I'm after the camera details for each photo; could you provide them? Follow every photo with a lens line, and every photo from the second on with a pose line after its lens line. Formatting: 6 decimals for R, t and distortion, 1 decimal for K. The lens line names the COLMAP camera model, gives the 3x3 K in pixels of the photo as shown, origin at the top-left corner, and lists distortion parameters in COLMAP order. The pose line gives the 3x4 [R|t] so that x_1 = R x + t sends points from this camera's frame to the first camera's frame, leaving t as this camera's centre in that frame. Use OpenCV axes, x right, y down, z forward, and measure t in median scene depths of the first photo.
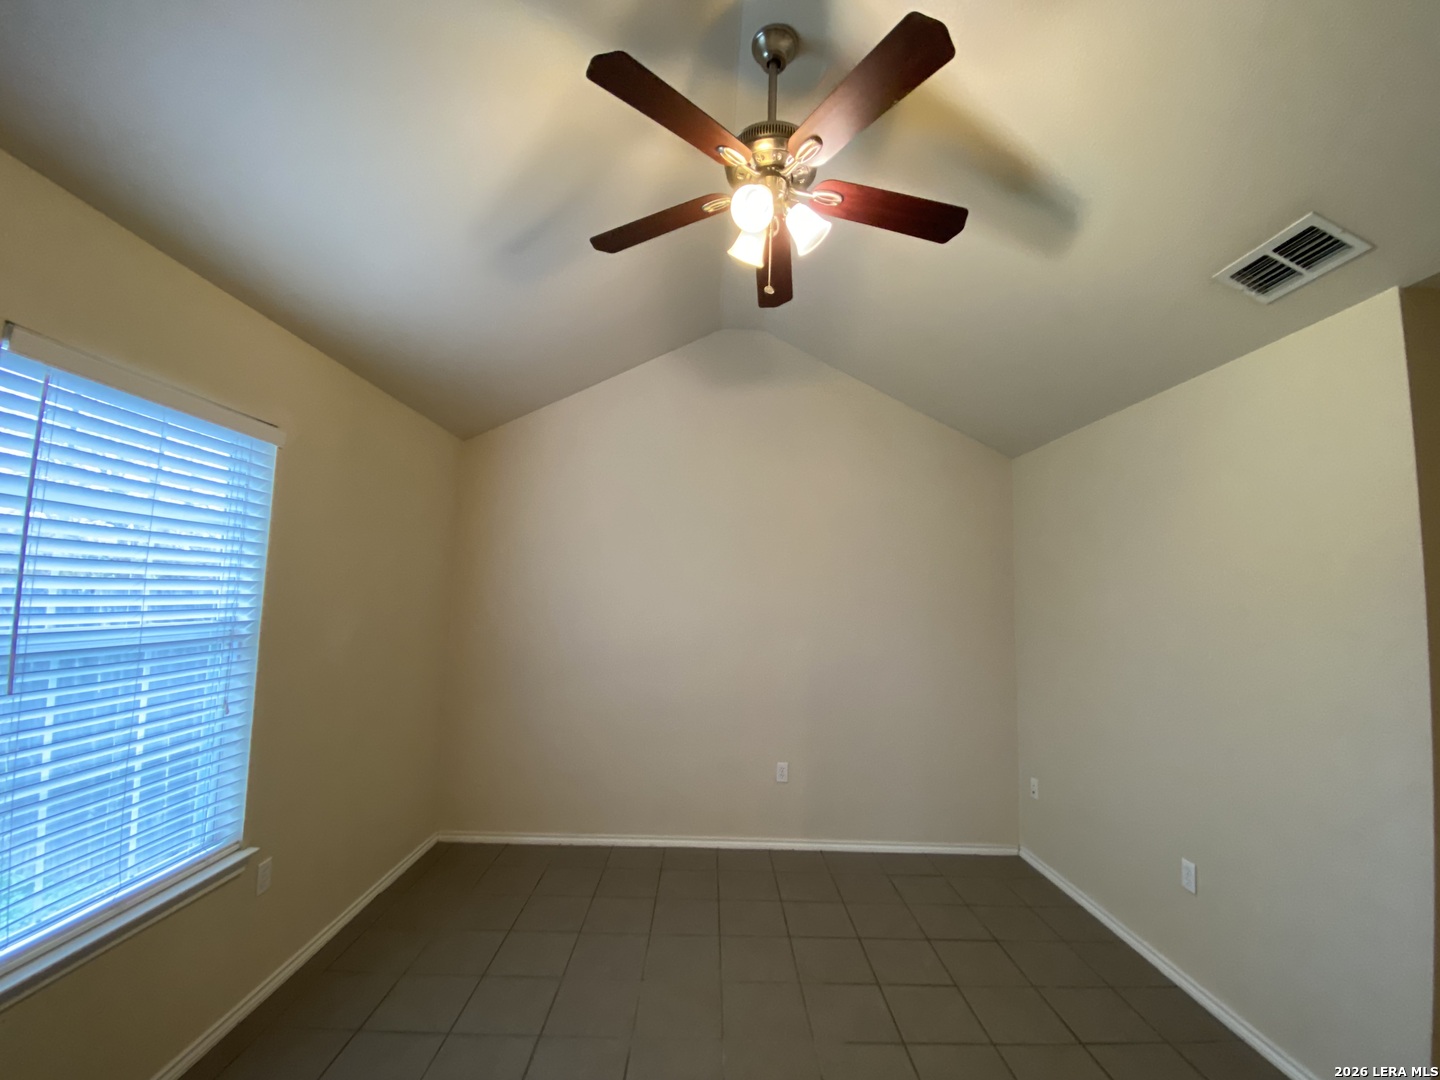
lens RADIAL K [[591.8, 0, 717.4], [0, 591.8, 531.7], [0, 0, 1]] dist [0.032970, -0.027053]
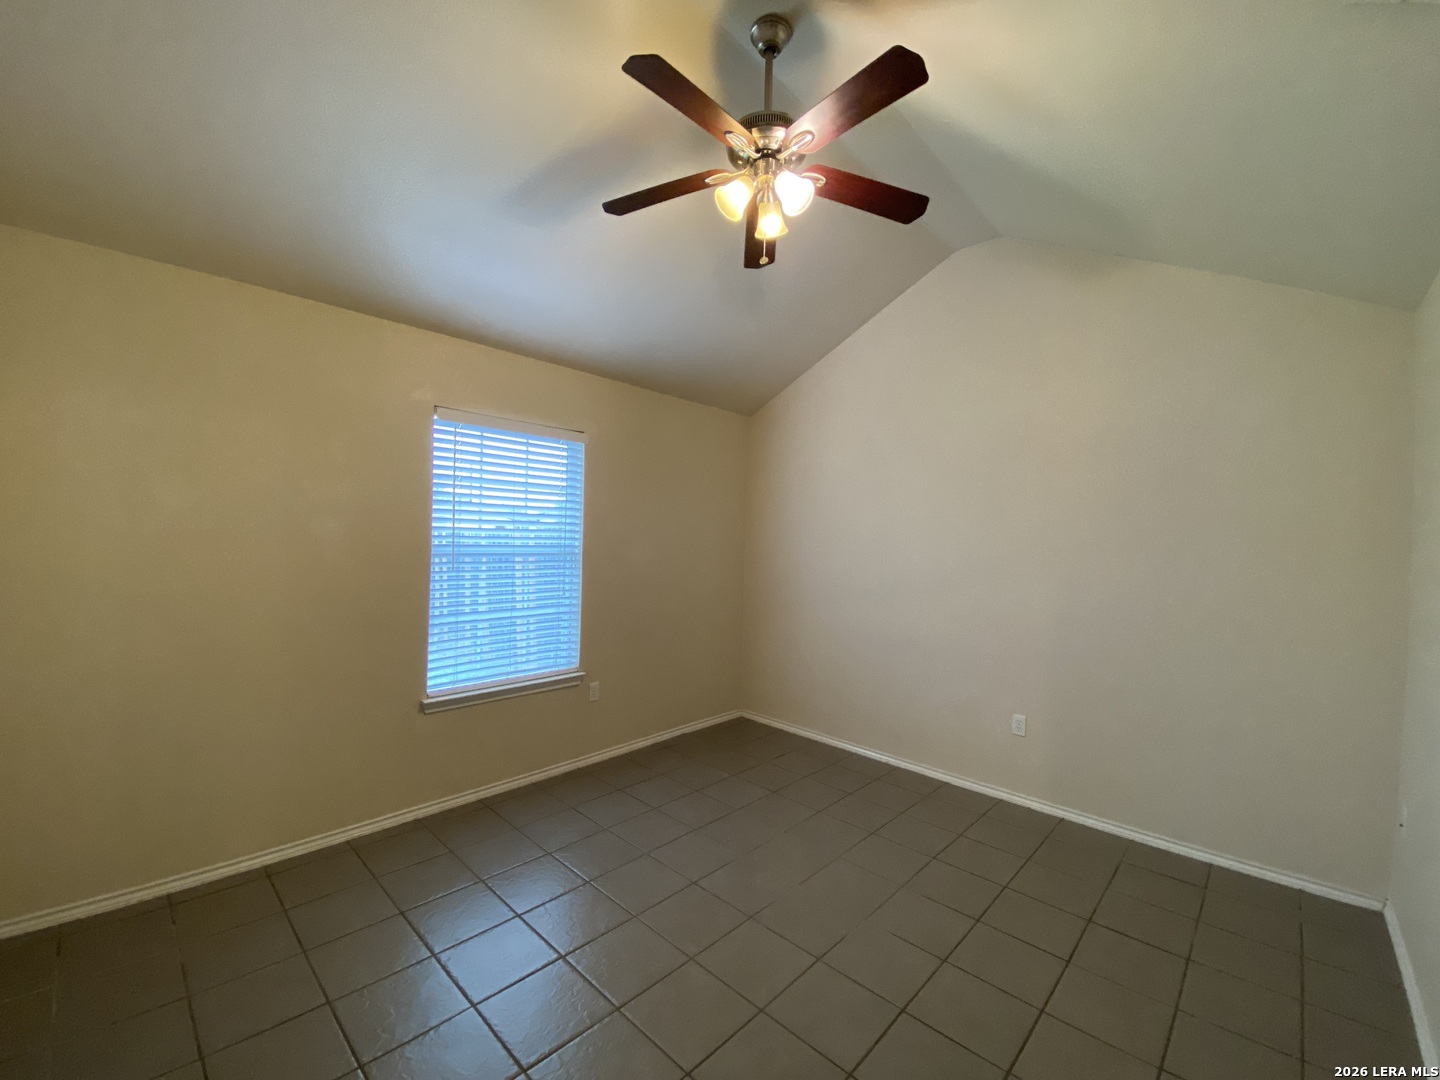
lens RADIAL K [[613.4, 0, 720.0], [0, 613.4, 540.0], [0, 0, 1]] dist [-0.024886, -0.000482]
pose [[0.698544, 0.000643, -0.715567, 0.726270], [0.062463, 0.996128, 0.061872, 0.046919], [0.712835, -0.087917, 0.695799, 0.054768]]
